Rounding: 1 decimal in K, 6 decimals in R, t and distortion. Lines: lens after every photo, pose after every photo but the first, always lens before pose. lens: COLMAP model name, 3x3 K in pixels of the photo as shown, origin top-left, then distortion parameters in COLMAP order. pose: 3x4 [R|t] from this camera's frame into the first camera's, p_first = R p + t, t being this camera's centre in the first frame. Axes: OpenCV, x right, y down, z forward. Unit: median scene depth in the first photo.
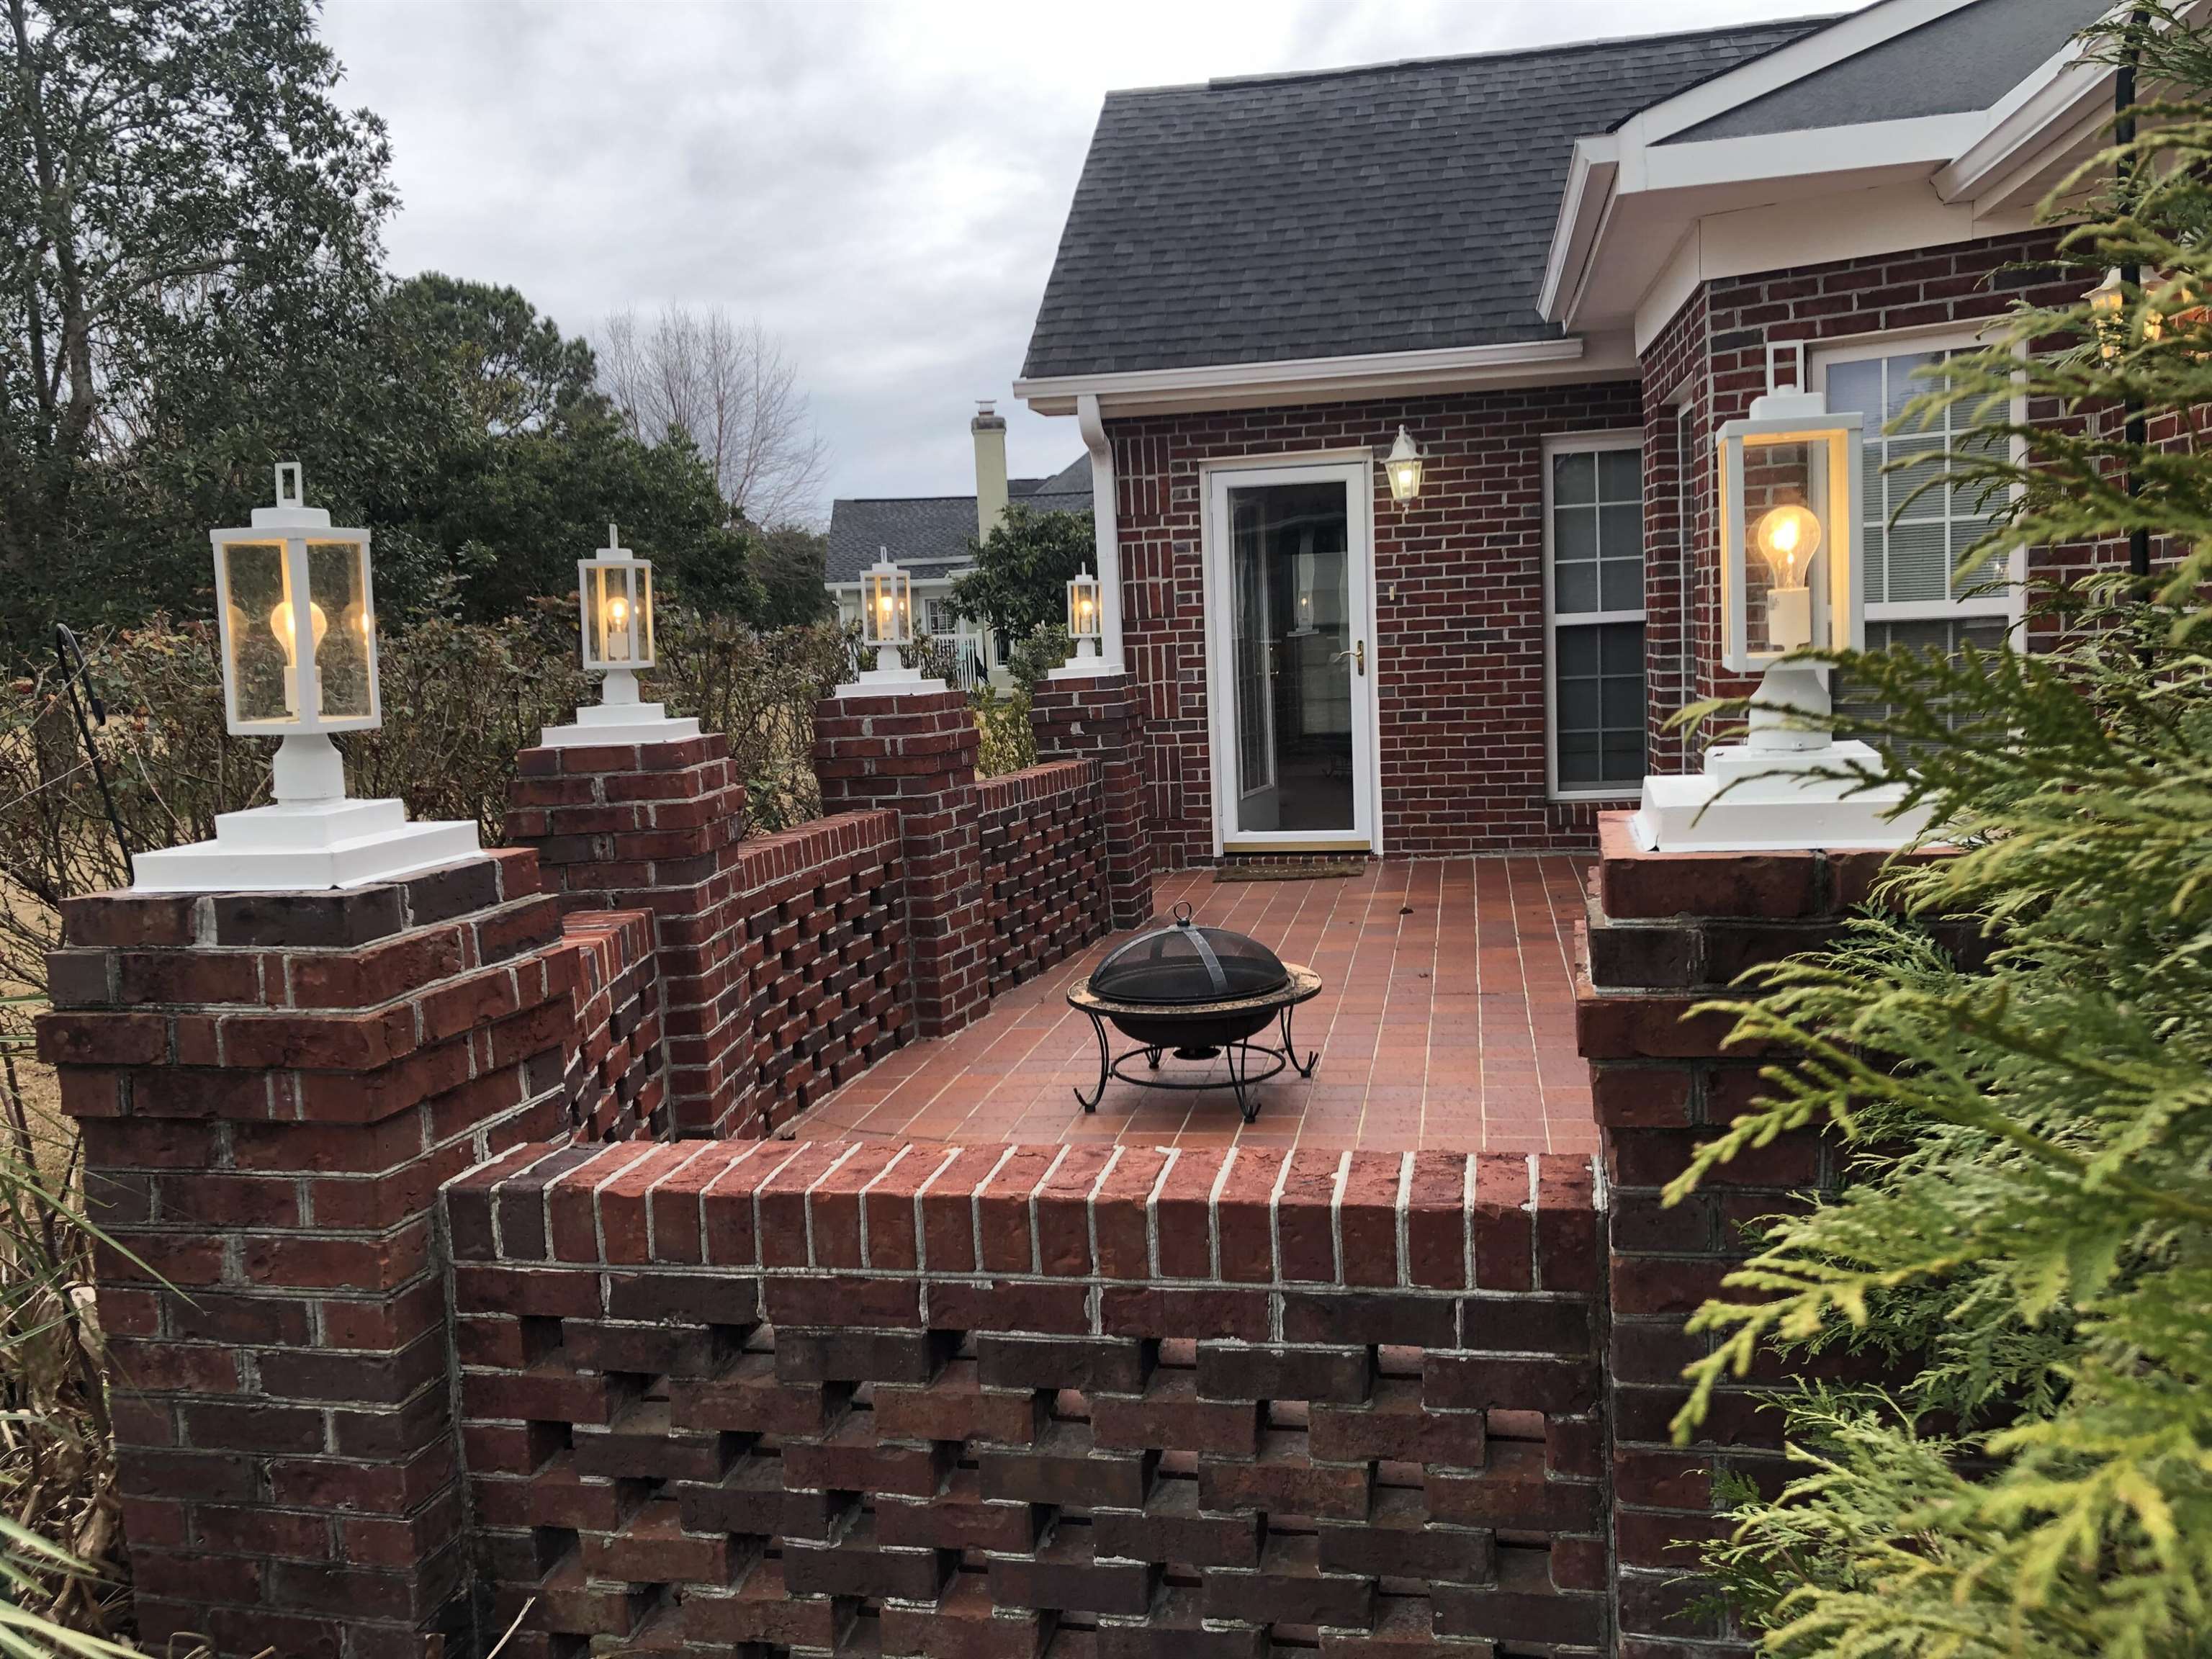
lens RADIAL K [[1800.0, 0, 1101.6], [0, 1800.0, 881.7], [0, 0, 1]] dist [0.124020, -0.328380]
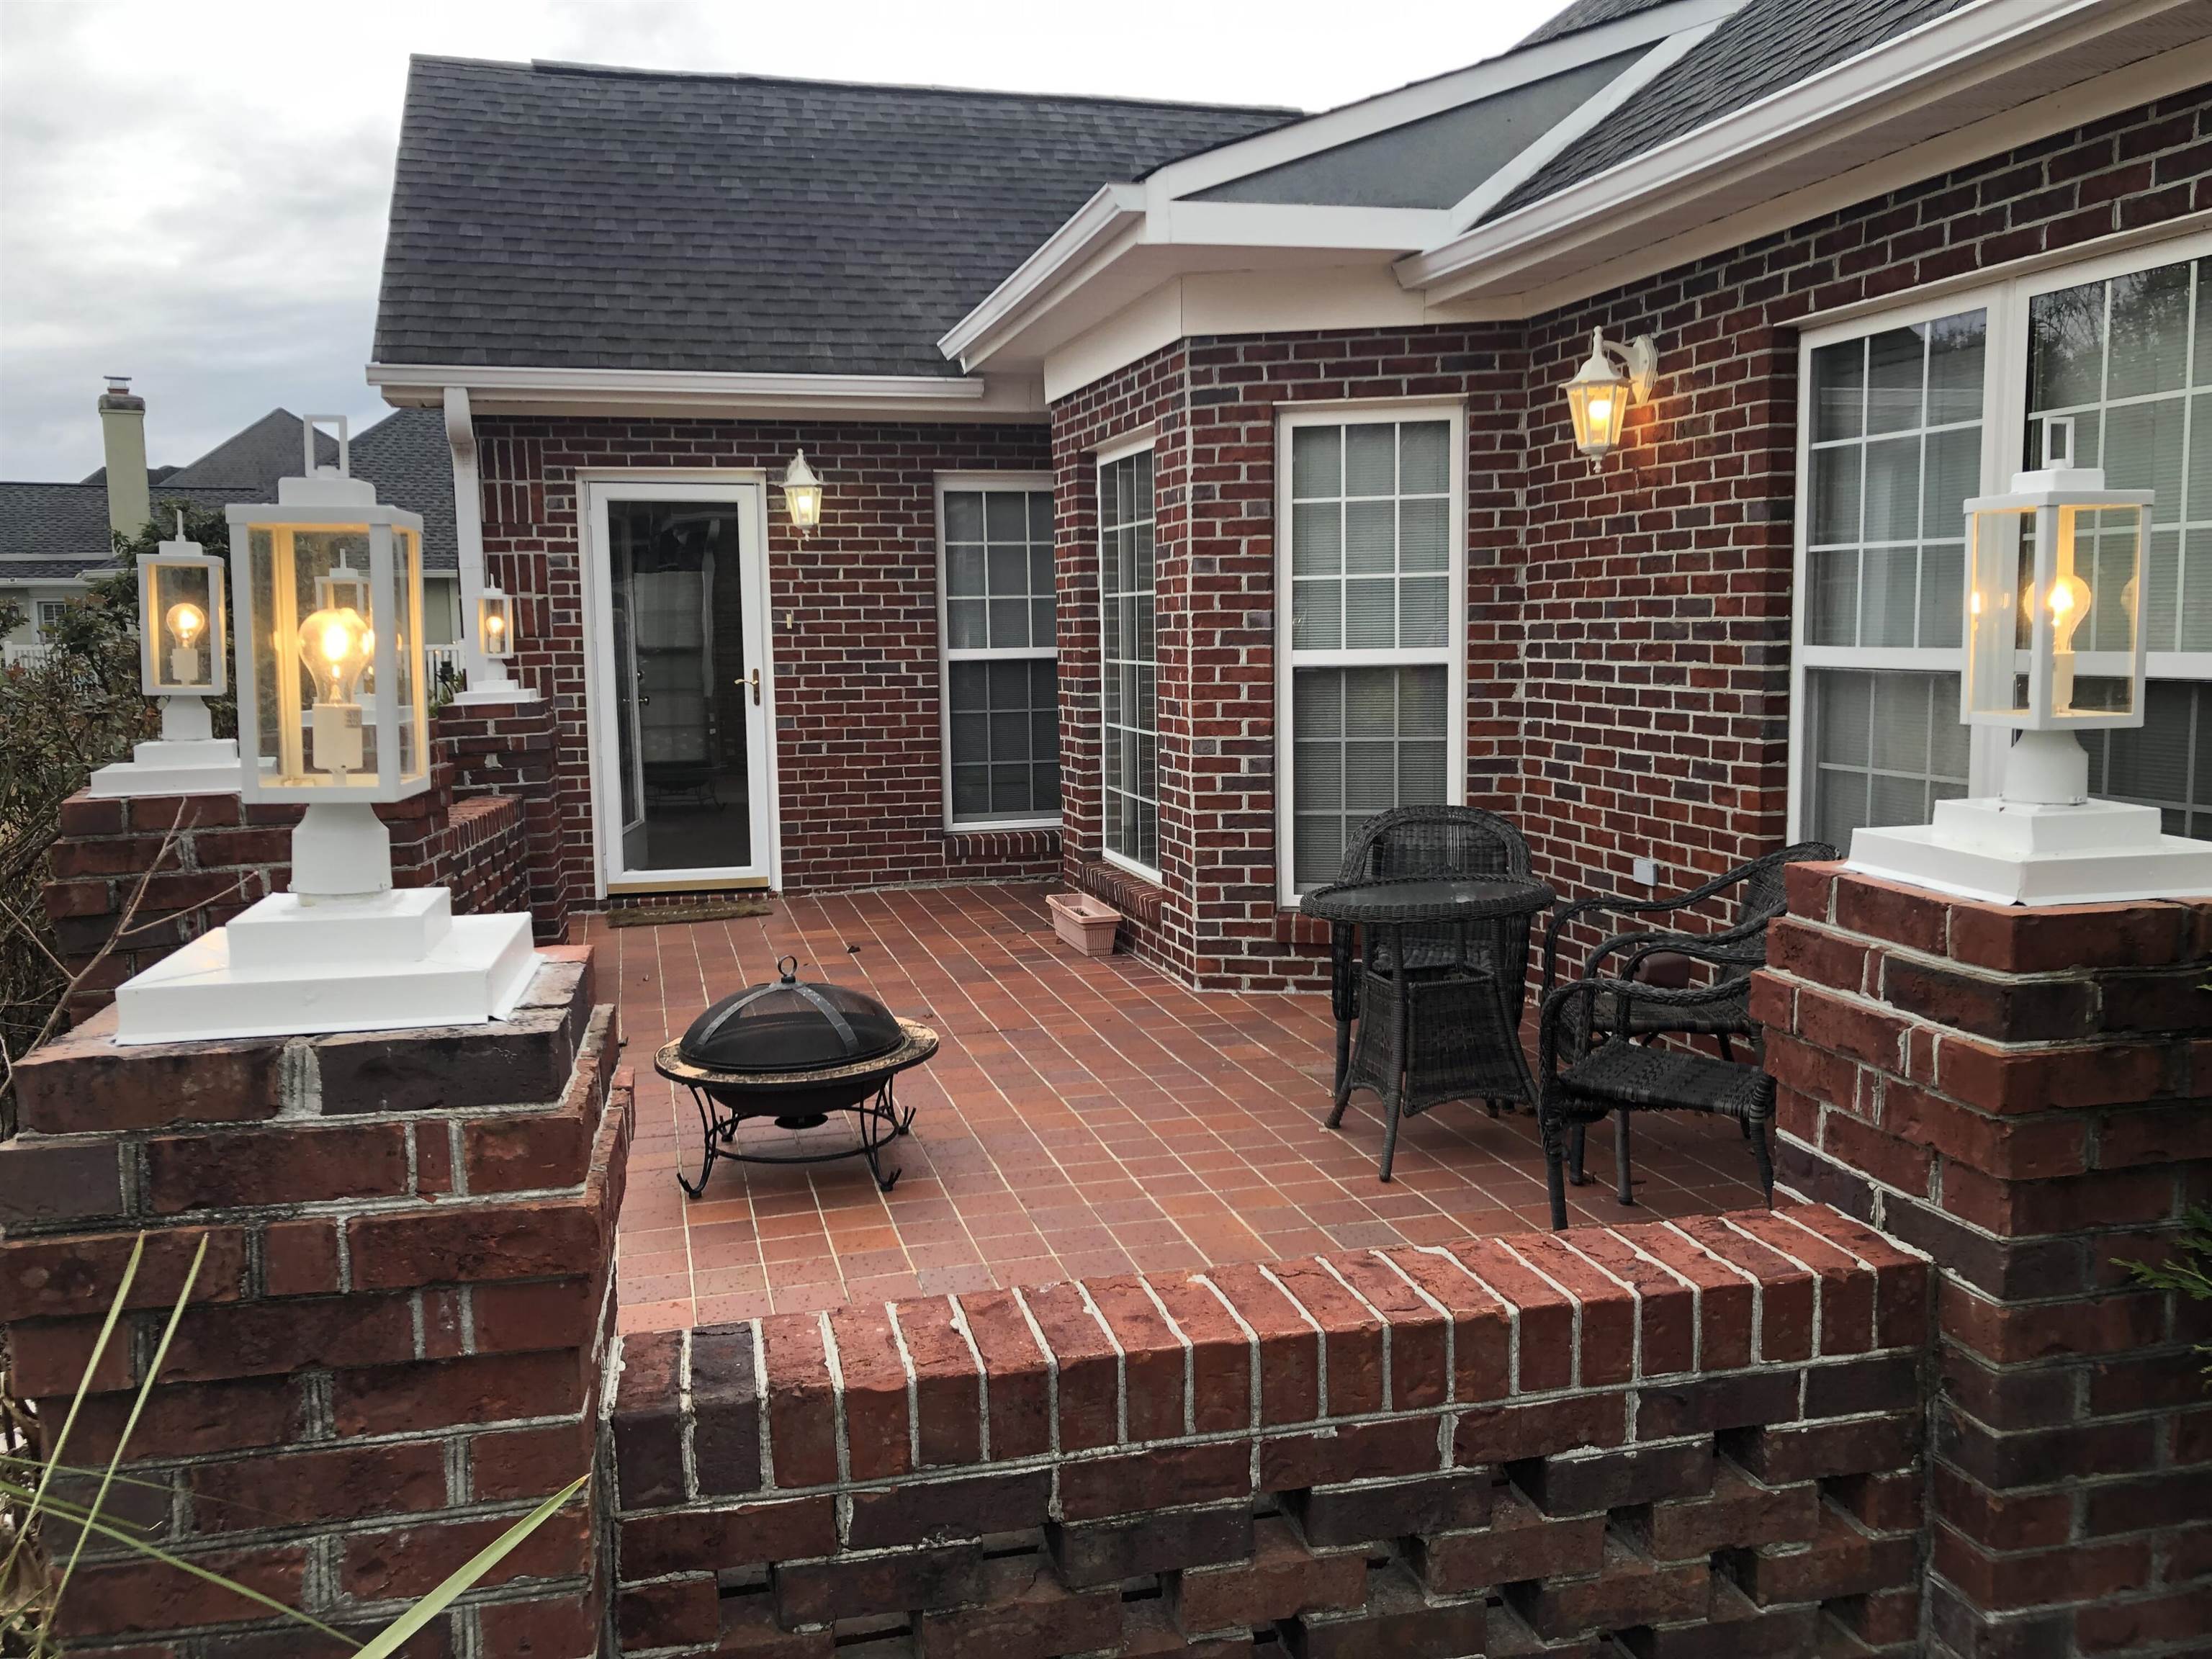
lens RADIAL K [[1800.0, 0, 1101.6], [0, 1800.0, 881.7], [0, 0, 1]] dist [0.124020, -0.328380]
pose [[0.895591, -0.030250, 0.443849, -0.126562], [0.036415, 0.999322, -0.005370, -0.009155], [-0.443385, 0.020971, 0.896086, 0.062660]]
